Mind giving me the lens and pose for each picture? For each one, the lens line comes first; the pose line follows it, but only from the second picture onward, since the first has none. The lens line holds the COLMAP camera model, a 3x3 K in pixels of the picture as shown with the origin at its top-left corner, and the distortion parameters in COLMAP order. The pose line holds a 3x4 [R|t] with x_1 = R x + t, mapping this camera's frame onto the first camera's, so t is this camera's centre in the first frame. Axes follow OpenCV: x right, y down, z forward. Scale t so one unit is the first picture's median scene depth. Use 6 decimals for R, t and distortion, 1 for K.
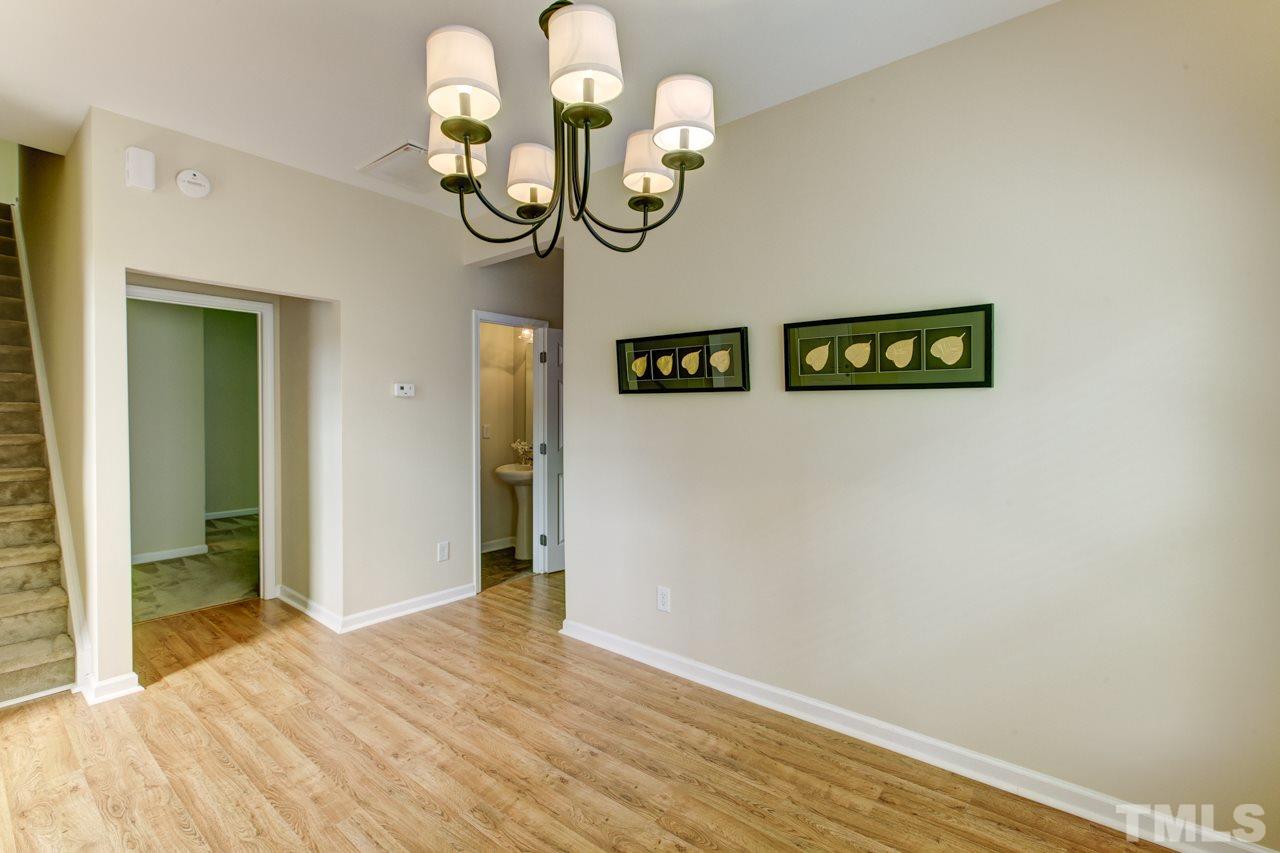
lens RADIAL K [[572.6, 0, 640.9], [0, 572.6, 419.9], [0, 0, 1]] dist [-0.005512, 0.001841]
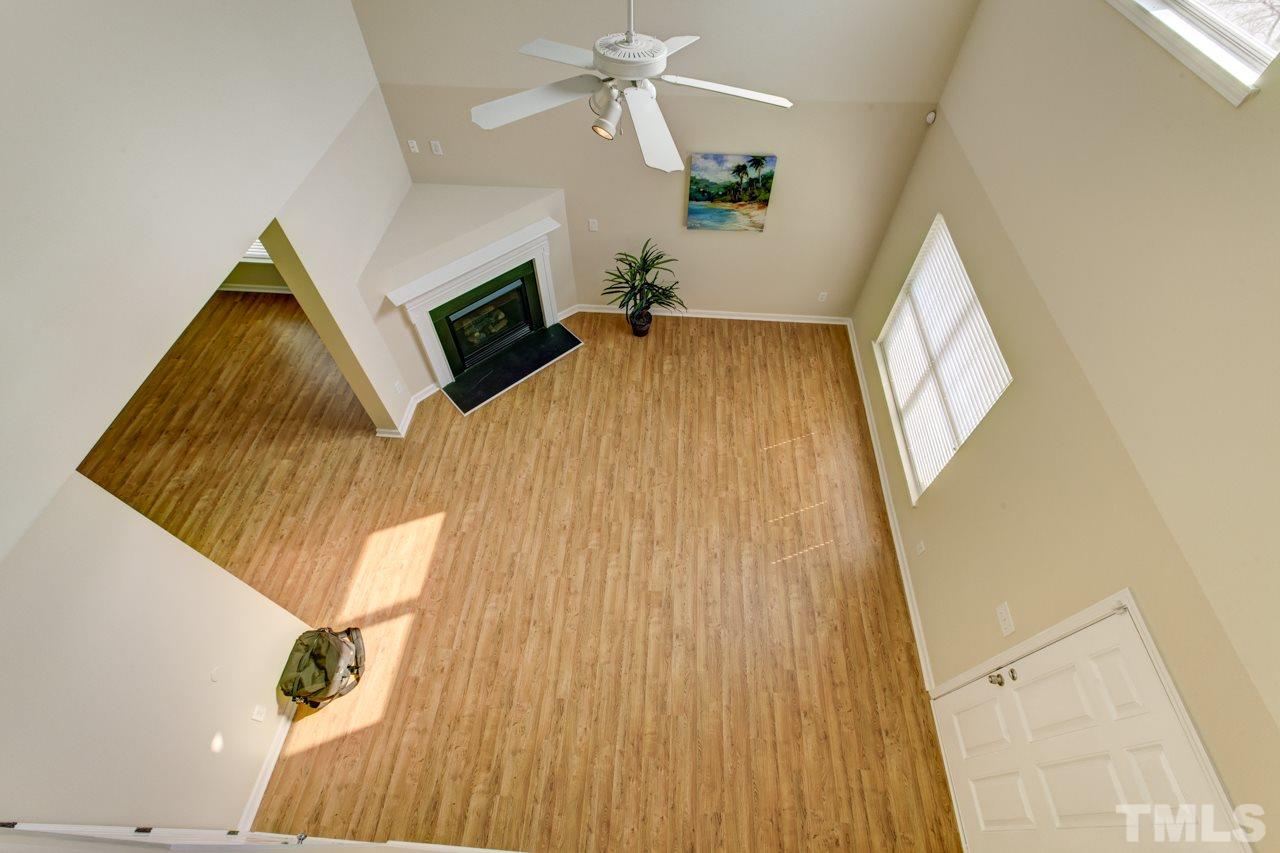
lens RADIAL K [[572.6, 0, 641.9], [0, 572.6, 421.8], [0, 0, 1]] dist [-0.005512, 0.001841]
pose [[-0.569667, -0.659335, 0.490670, -2.801276], [0.006041, 0.593637, 0.804710, -1.634554], [-0.821854, 0.461381, -0.334192, 0.125402]]
